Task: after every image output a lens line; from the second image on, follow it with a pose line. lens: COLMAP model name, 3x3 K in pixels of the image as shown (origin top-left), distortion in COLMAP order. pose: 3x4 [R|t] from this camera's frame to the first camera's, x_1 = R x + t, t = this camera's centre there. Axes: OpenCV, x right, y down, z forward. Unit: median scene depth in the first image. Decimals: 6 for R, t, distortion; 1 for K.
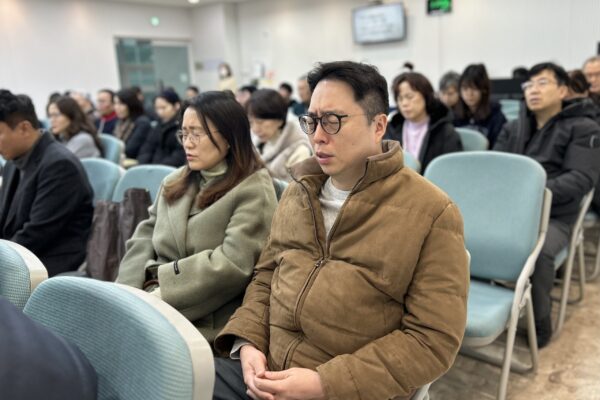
lens RADIAL K [[452.8, 0, 300.0], [0, 452.8, 200.0], [0, 0, 1]] dist [0.127717, -0.182238]
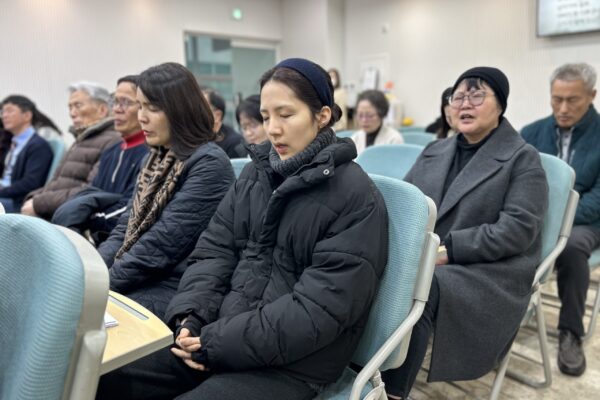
lens RADIAL K [[452.8, 0, 300.0], [0, 452.8, 200.0], [0, 0, 1]] dist [0.127717, -0.182238]
pose [[0.989613, 0.053374, -0.133483, -0.149974], [-0.060308, 0.997003, -0.048452, -0.083262], [0.130497, 0.055999, 0.989866, 0.443069]]
